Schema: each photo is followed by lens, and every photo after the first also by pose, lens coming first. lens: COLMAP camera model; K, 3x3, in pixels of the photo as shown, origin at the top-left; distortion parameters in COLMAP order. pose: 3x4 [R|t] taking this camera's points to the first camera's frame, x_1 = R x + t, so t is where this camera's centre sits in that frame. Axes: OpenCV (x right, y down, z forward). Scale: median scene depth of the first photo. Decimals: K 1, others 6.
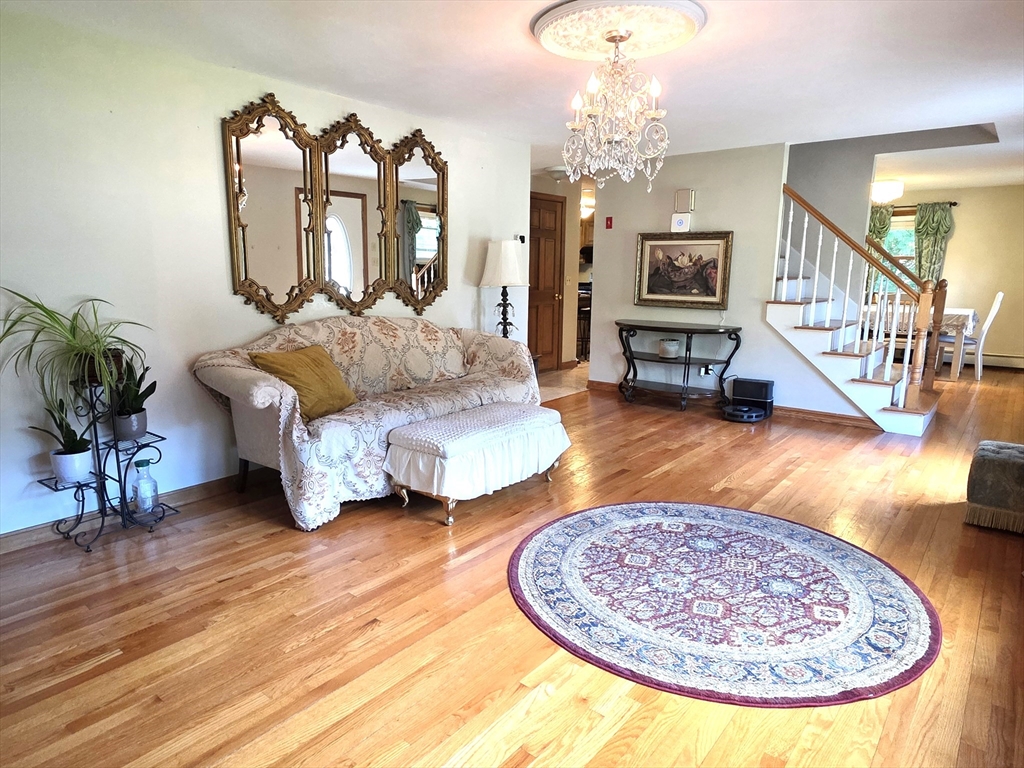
lens RADIAL K [[636.1, 0, 487.4], [0, 636.1, 389.7], [0, 0, 1]] dist [0.007195, 0.002295]
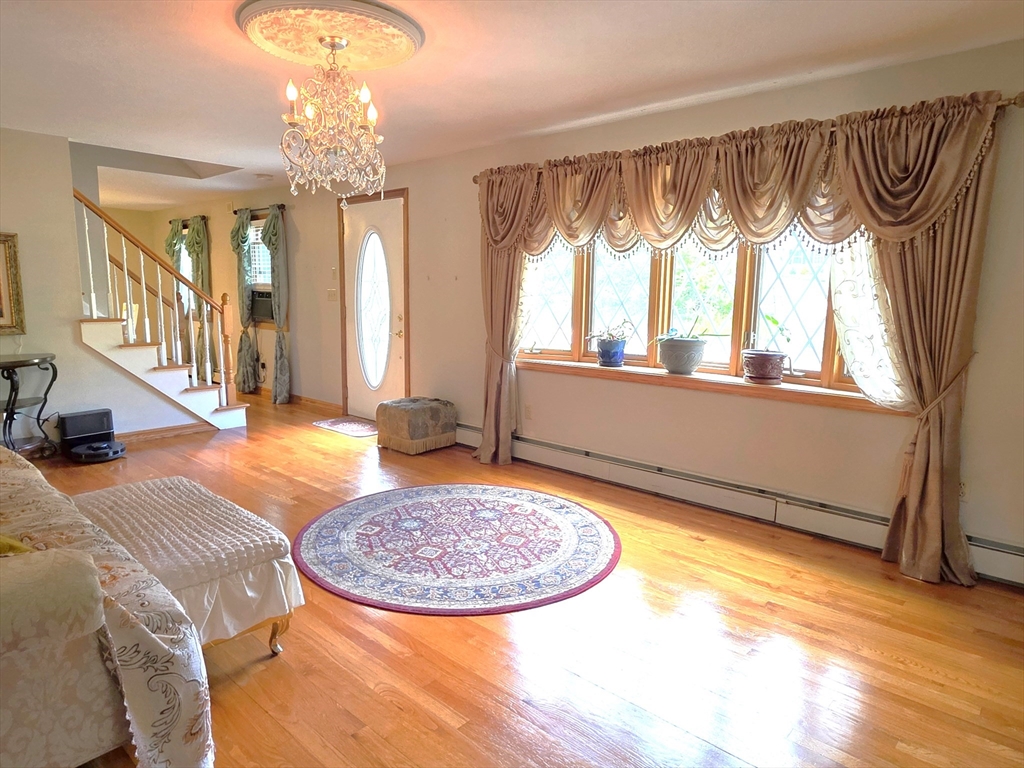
lens RADIAL K [[636.1, 0, 516.4], [0, 636.1, 389.6], [0, 0, 1]] dist [0.007195, 0.002295]
pose [[0.026387, -0.161592, 0.986505, -0.702463], [0.177033, 0.972005, 0.154482, -0.129637], [-0.983851, 0.170568, 0.054255, 0.661599]]
